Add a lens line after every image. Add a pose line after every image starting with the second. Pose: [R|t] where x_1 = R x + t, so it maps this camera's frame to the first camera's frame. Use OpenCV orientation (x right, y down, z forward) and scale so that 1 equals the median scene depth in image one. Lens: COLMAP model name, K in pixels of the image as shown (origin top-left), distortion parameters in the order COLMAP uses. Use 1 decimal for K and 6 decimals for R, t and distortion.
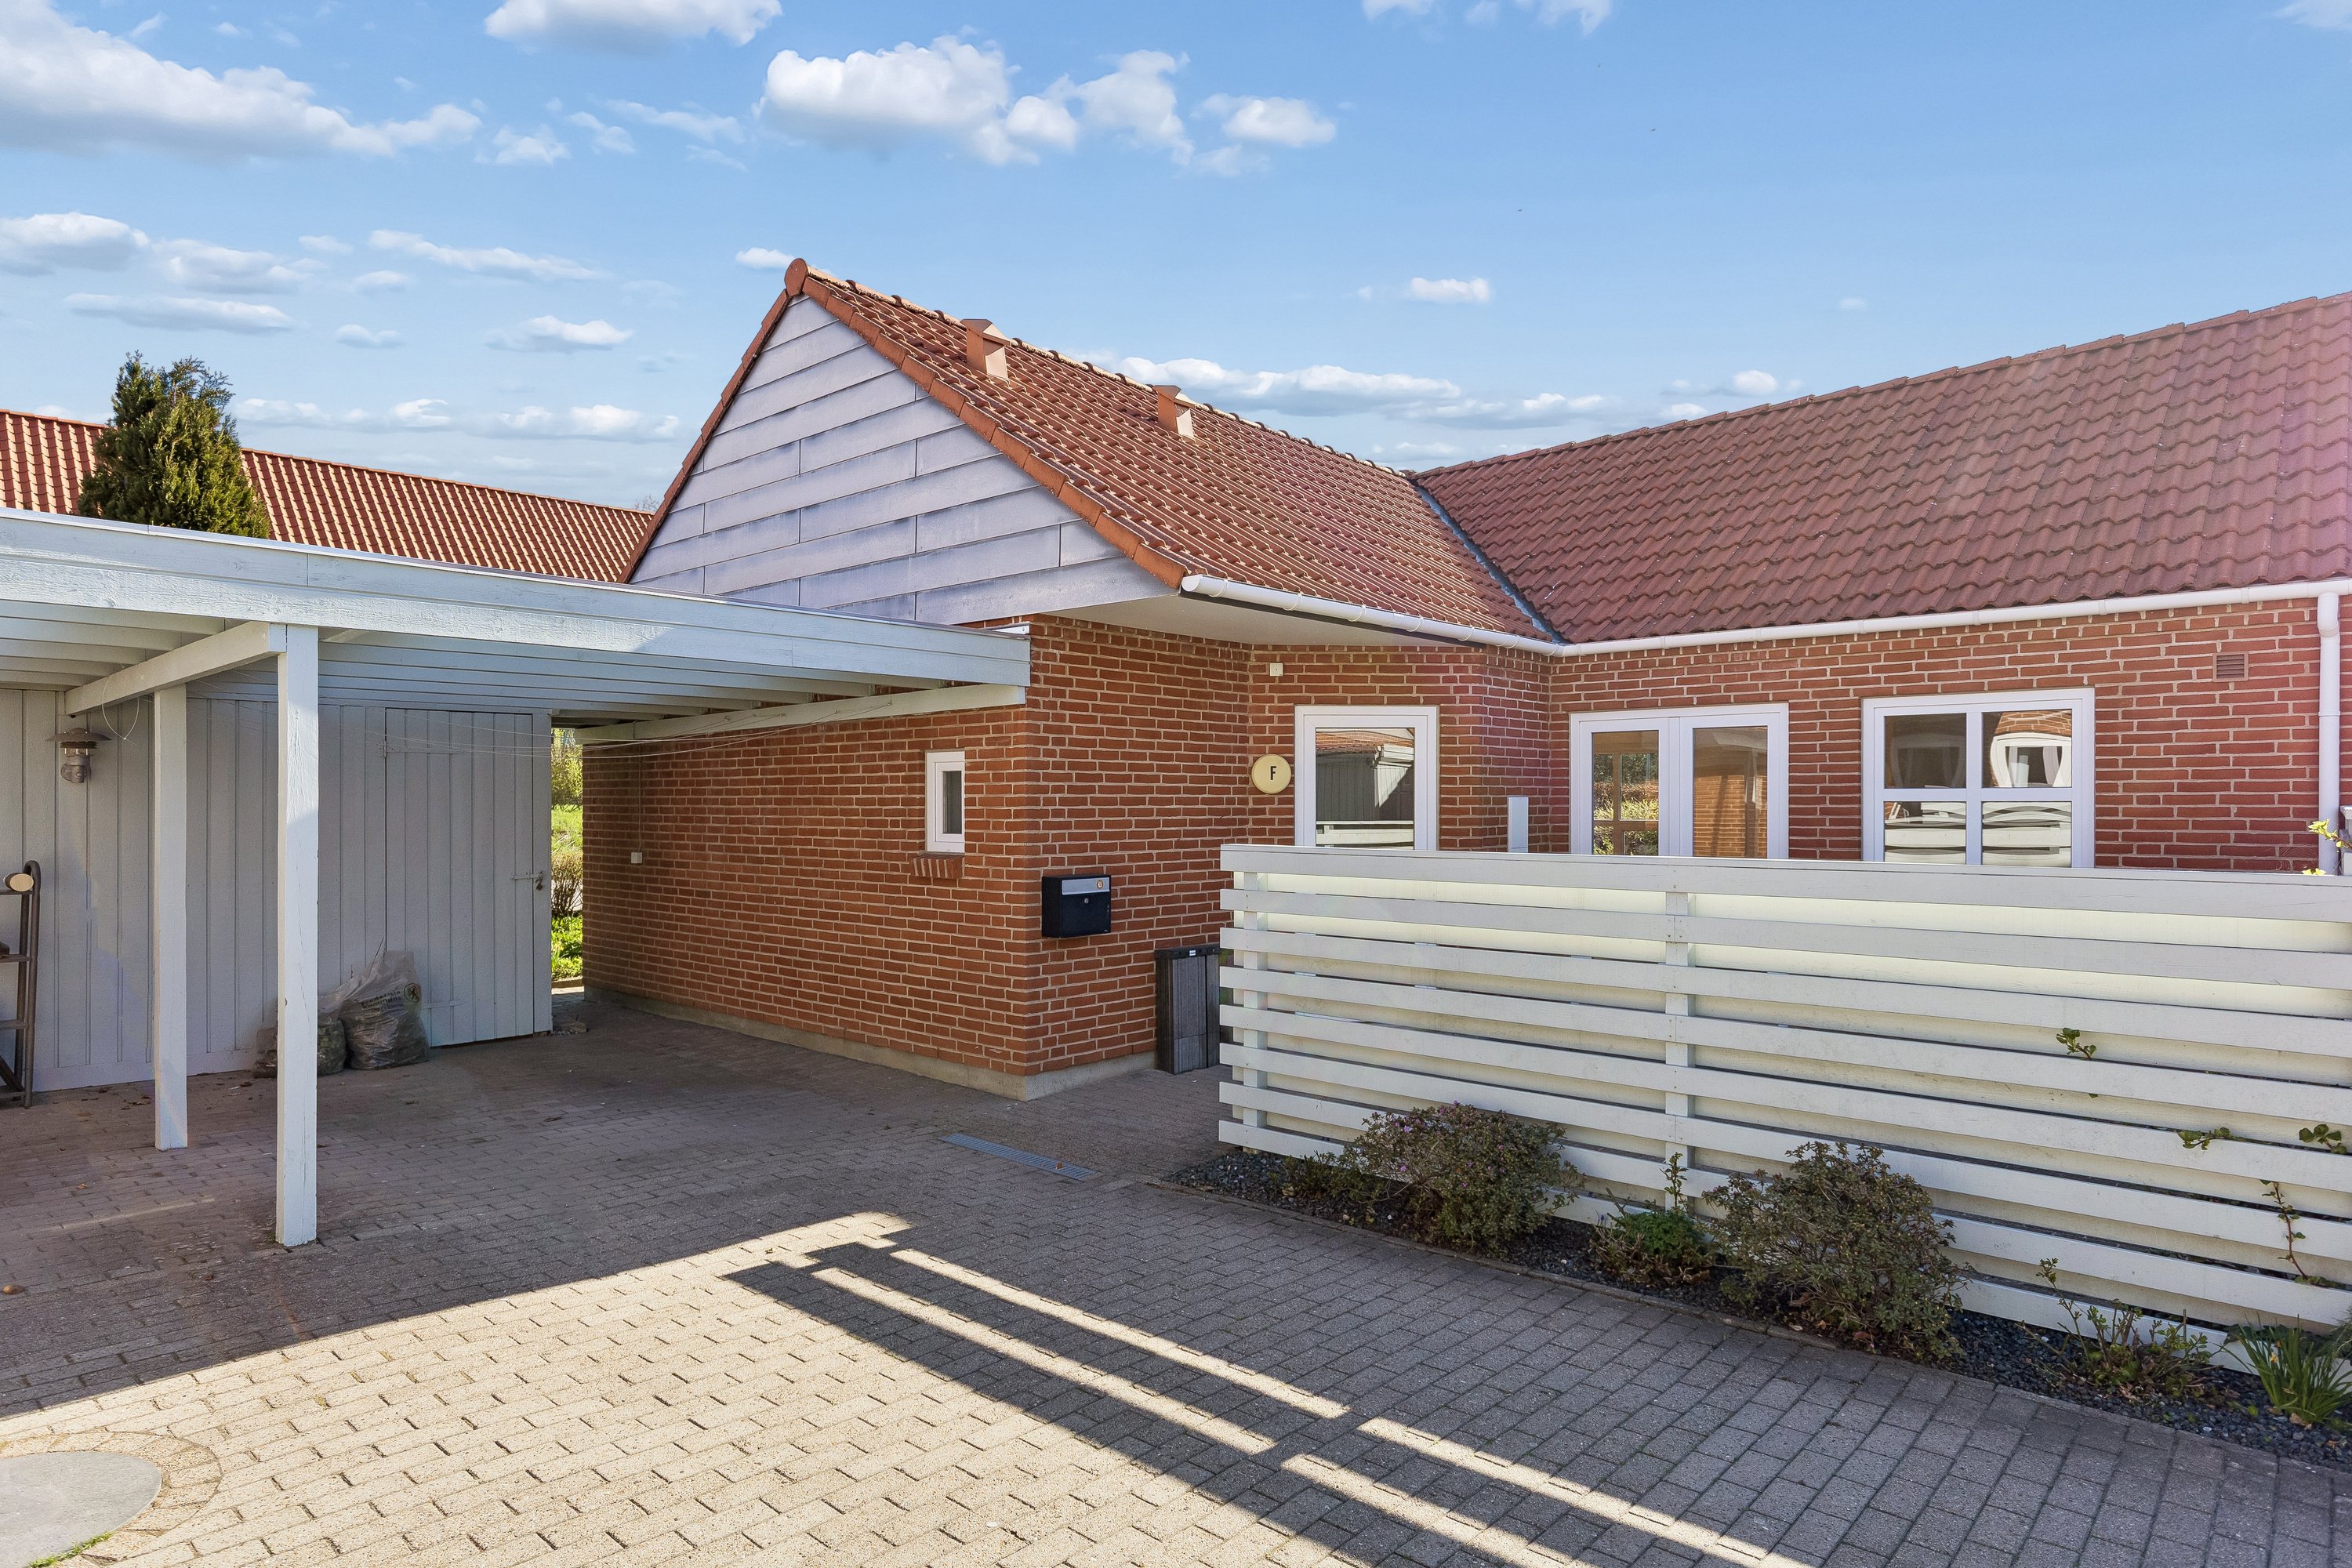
lens RADIAL K [[1288.0, 0, 1159.6], [0, 1288.0, 773.1], [0, 0, 1]] dist [-0.000990, 0.000343]
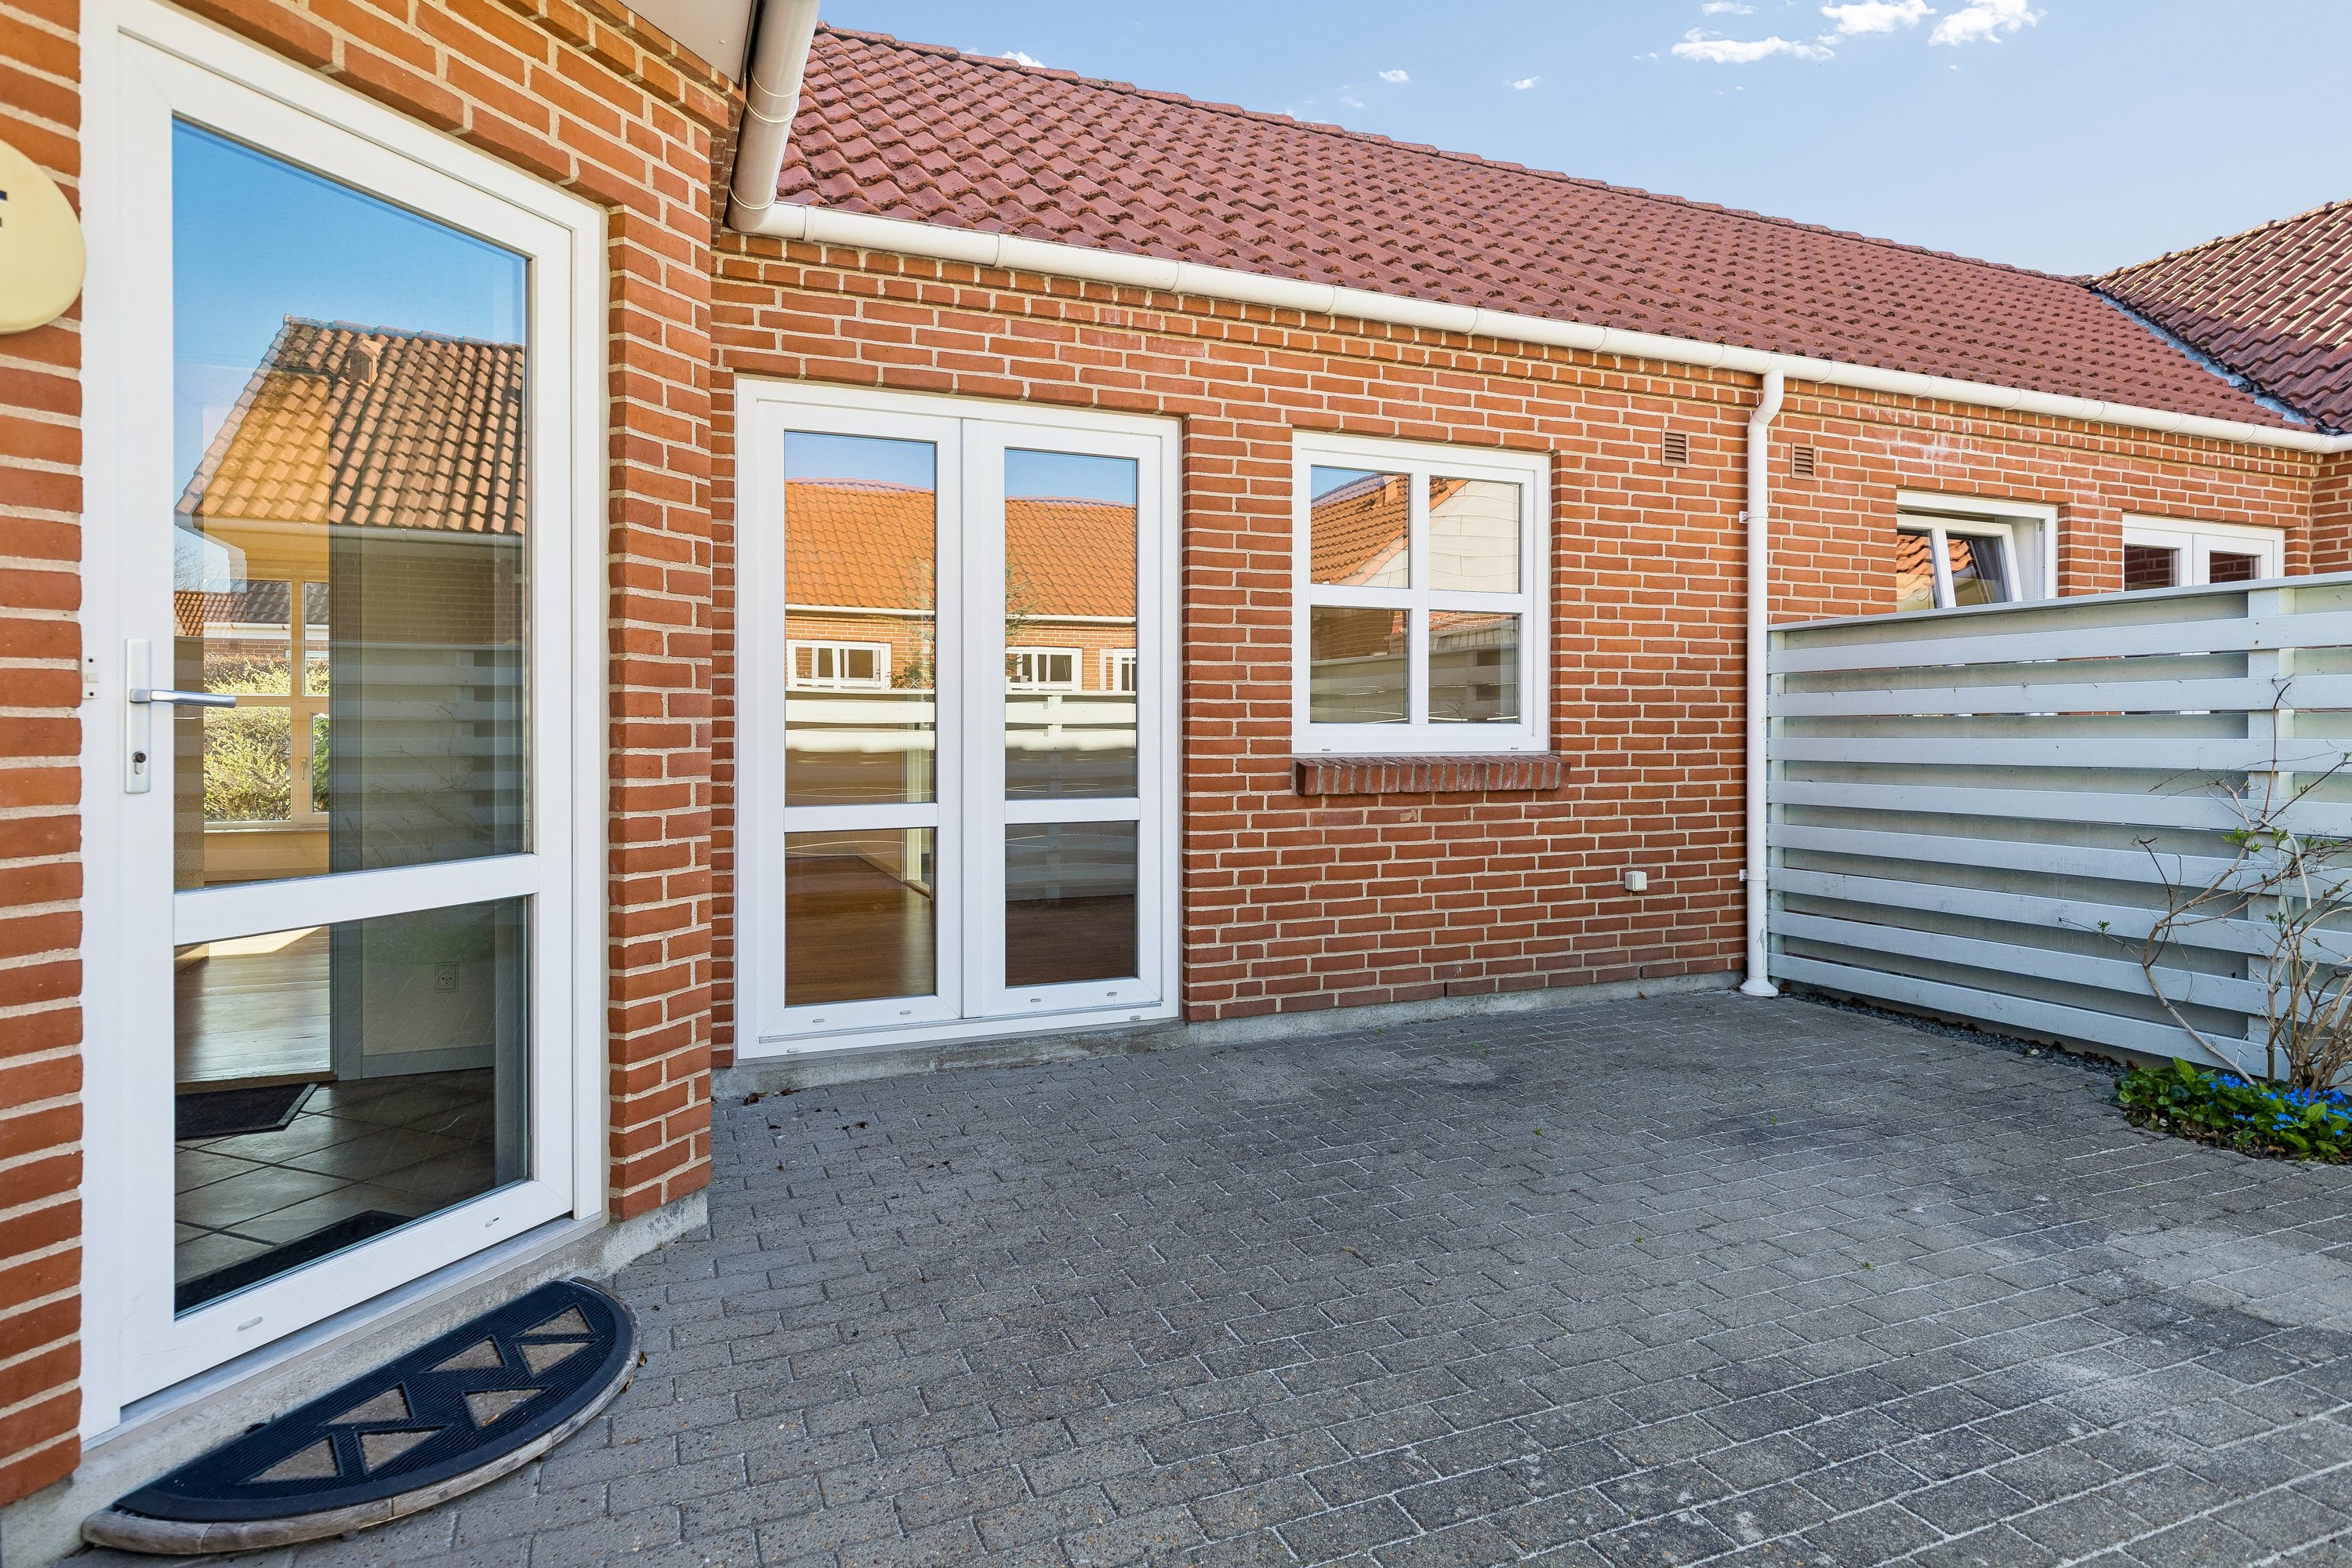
lens RADIAL K [[1288.0, 0, 1173.4], [0, 1288.0, 714.6], [0, 0, 1]] dist [-0.000990, 0.000343]
pose [[0.416061, 0.010475, 0.909276, -0.014500], [-0.019784, 0.999801, -0.002465, 0.071727], [-0.909122, -0.016963, 0.416185, 0.755007]]
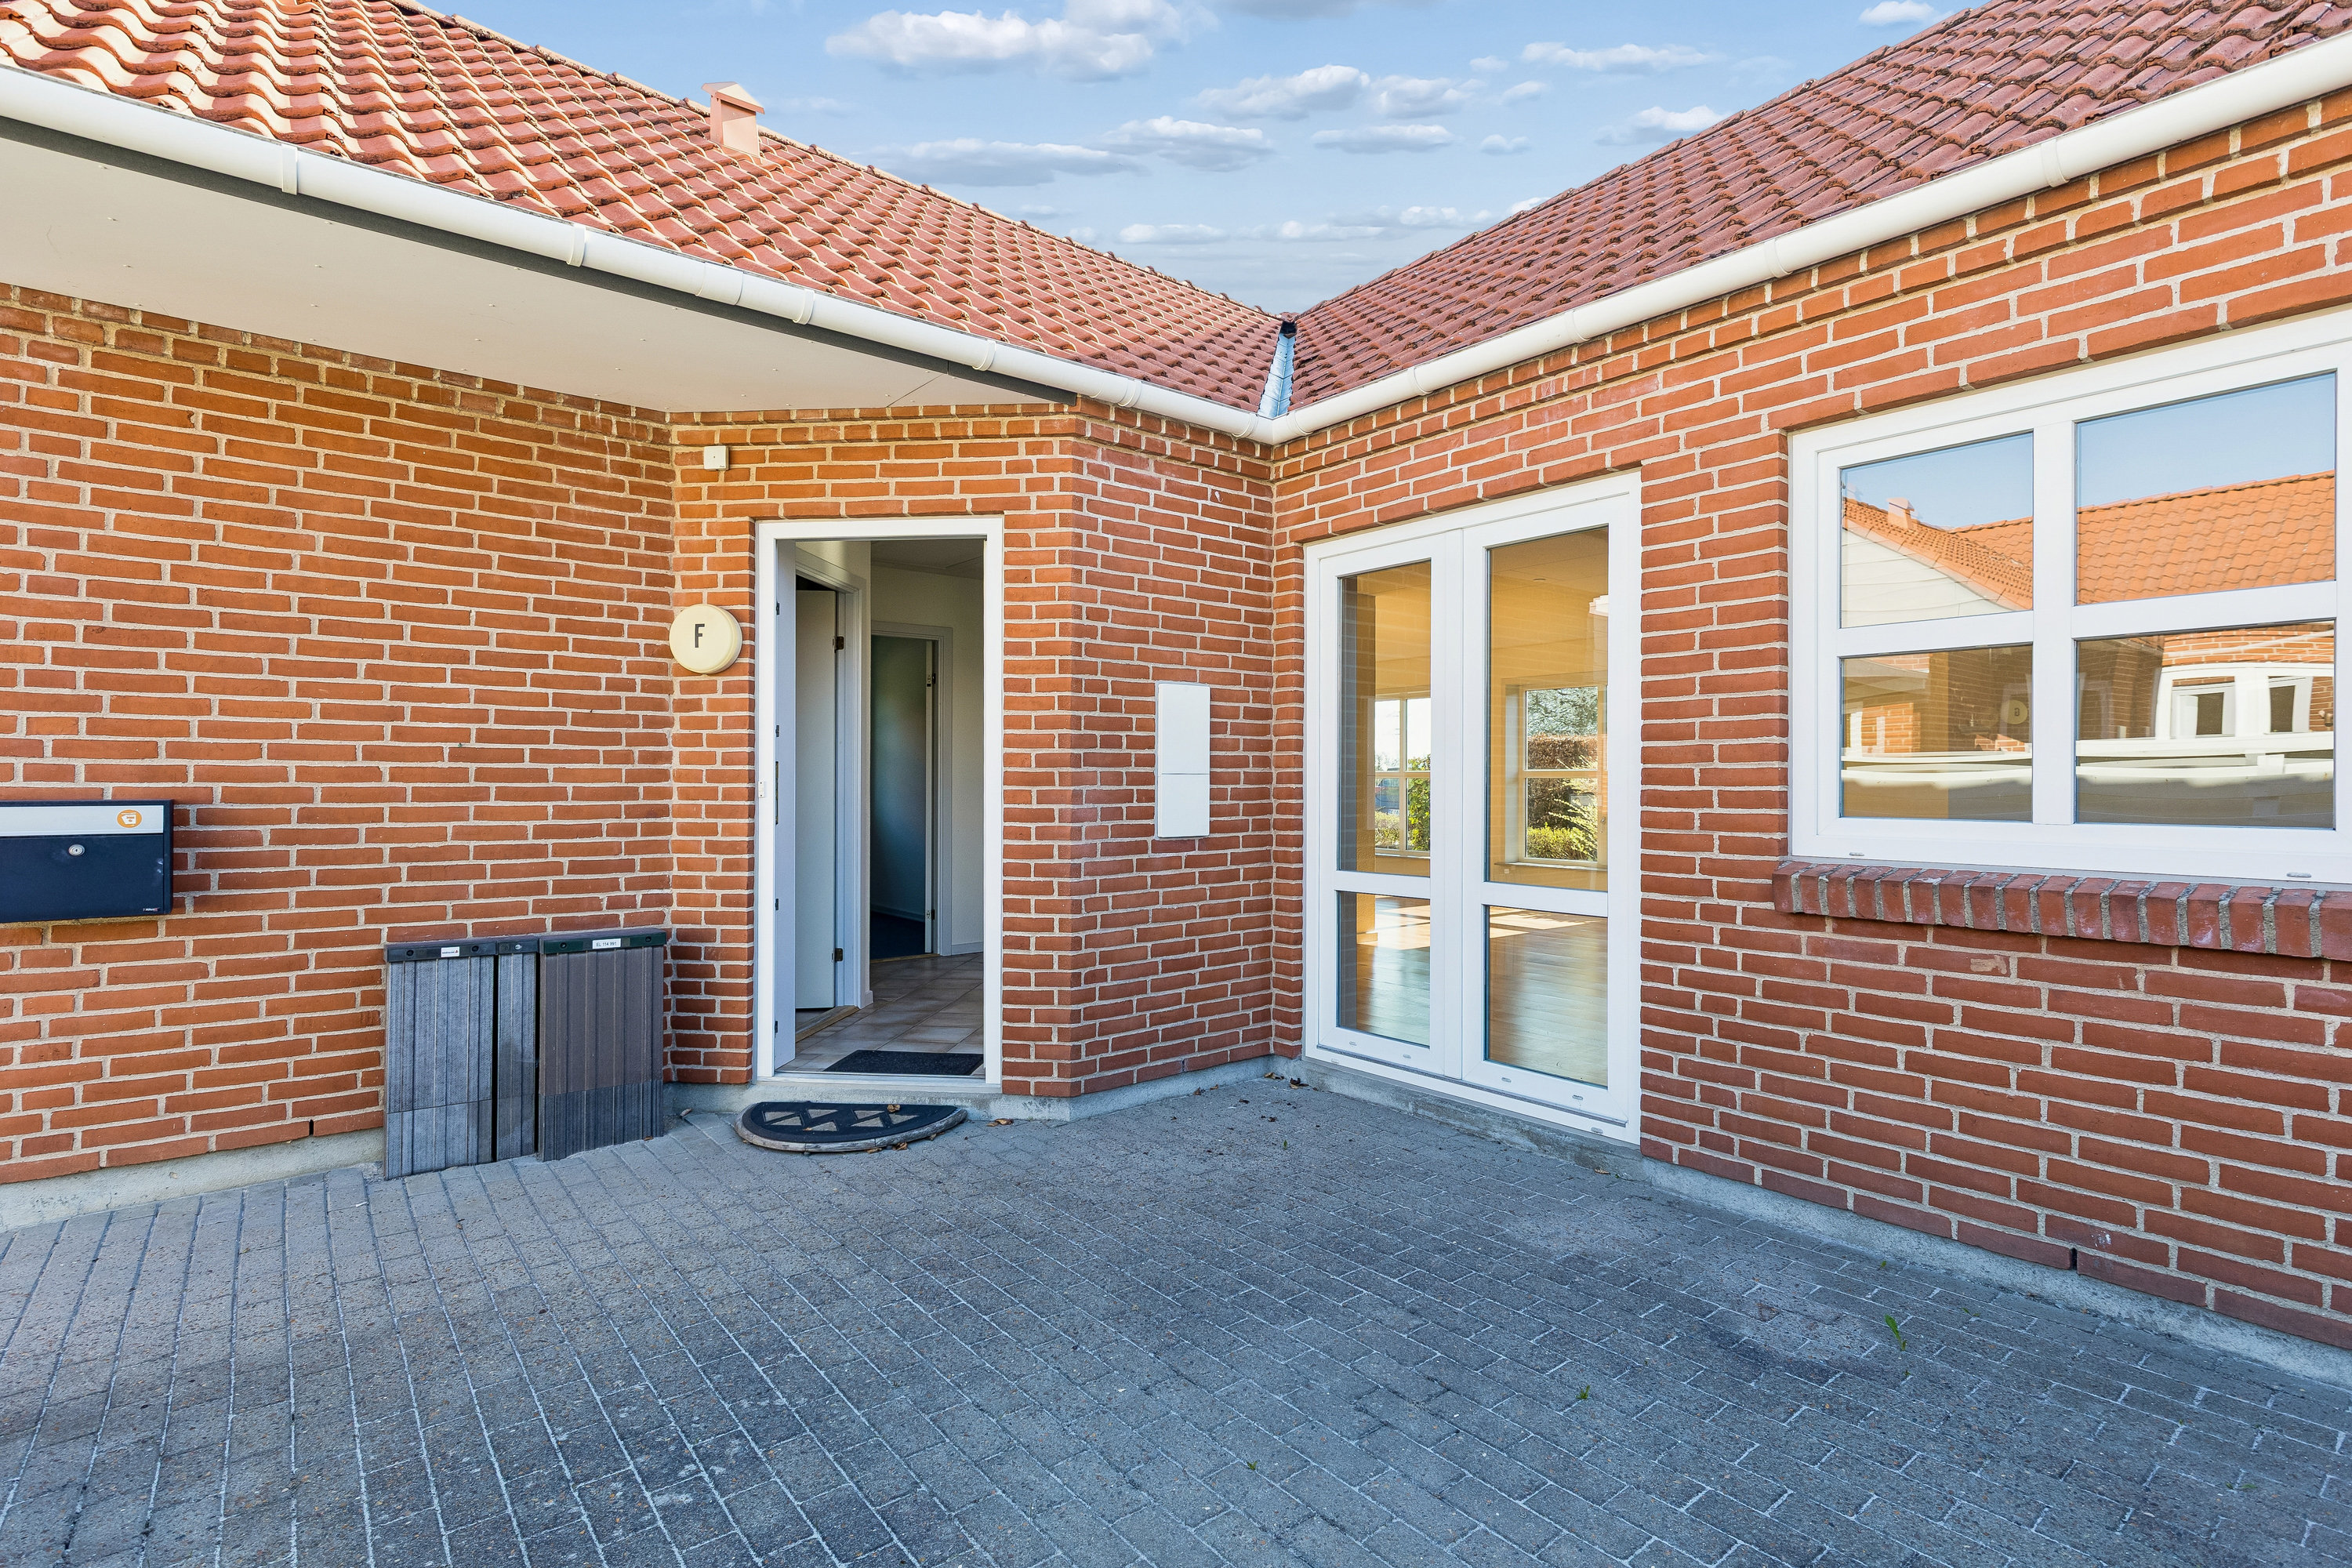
lens RADIAL K [[1117.3, 0, 1149.1], [0, 1117.3, 763.9], [0, 0, 1]] dist [0.000256, 0.000033]
pose [[0.987411, 0.001099, -0.158175, 0.362979], [-0.000073, 0.999979, 0.006496, 0.053239], [0.158179, -0.006403, 0.987390, 0.541177]]
